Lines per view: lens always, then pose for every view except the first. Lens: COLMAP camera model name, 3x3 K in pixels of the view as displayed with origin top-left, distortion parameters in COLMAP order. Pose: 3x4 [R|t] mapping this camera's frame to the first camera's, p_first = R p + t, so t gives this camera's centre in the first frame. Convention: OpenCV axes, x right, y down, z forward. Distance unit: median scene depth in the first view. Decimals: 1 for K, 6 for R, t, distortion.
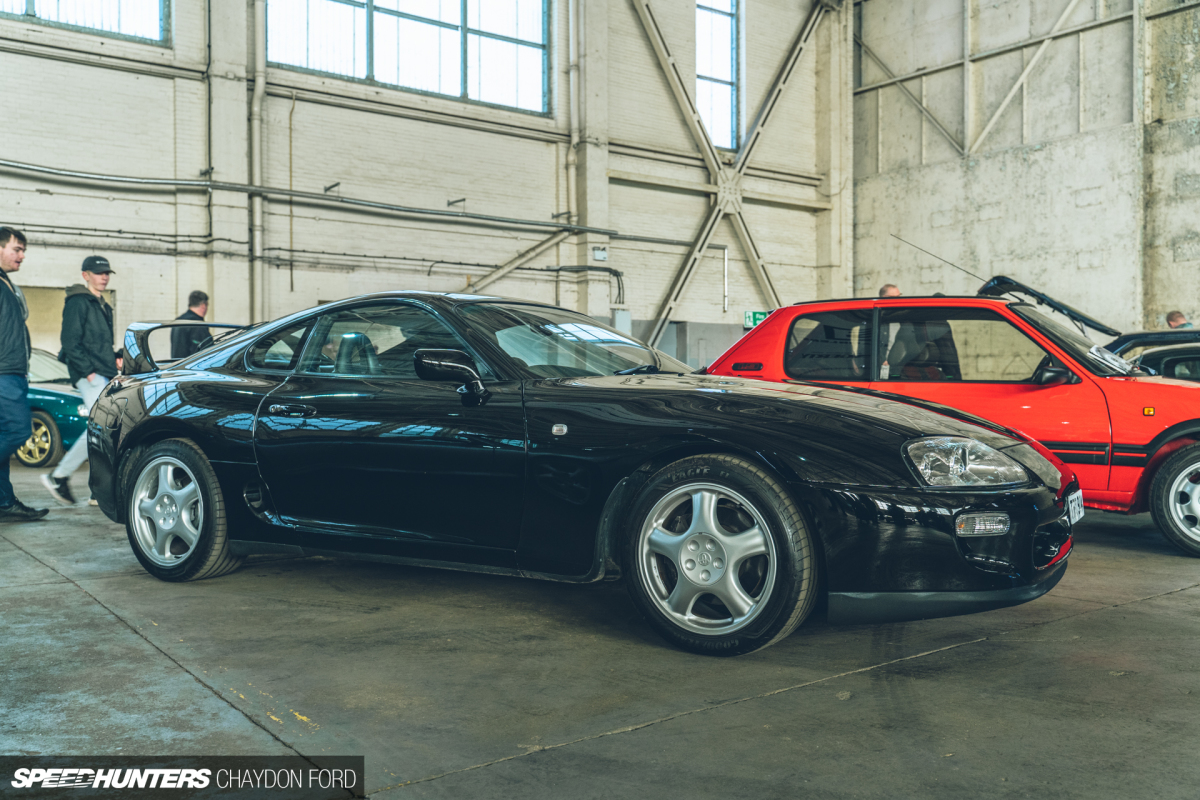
lens RADIAL K [[1080.5, 0, 598.2], [0, 1080.5, 398.8], [0, 0, 1]] dist [0.013525, -0.011224]
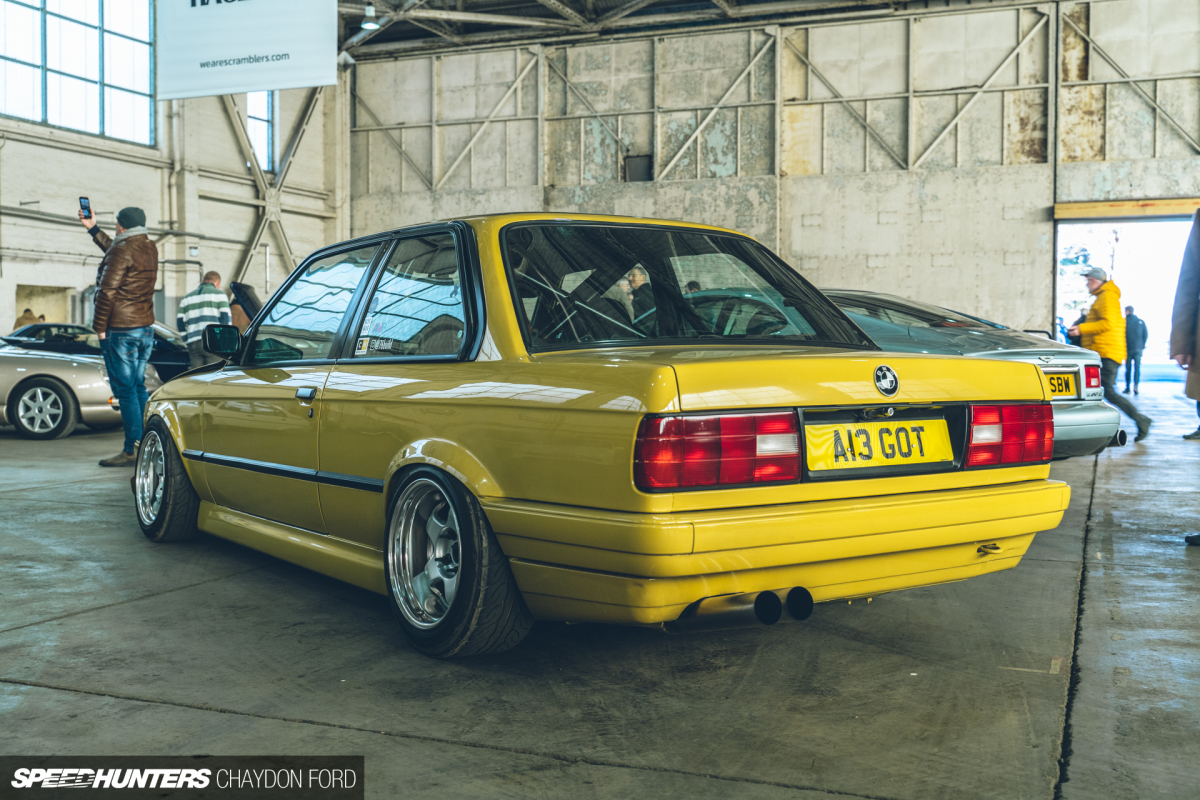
lens RADIAL K [[1365.2, 0, 600.2], [0, 1365.2, 398.8], [0, 0, 1]] dist [-0.012502, 0.000000]
pose [[0.864604, -0.009918, 0.502355, -0.399754], [-0.002803, 0.999694, 0.024561, 0.008575], [-0.502445, -0.022644, 0.864312, -0.717852]]
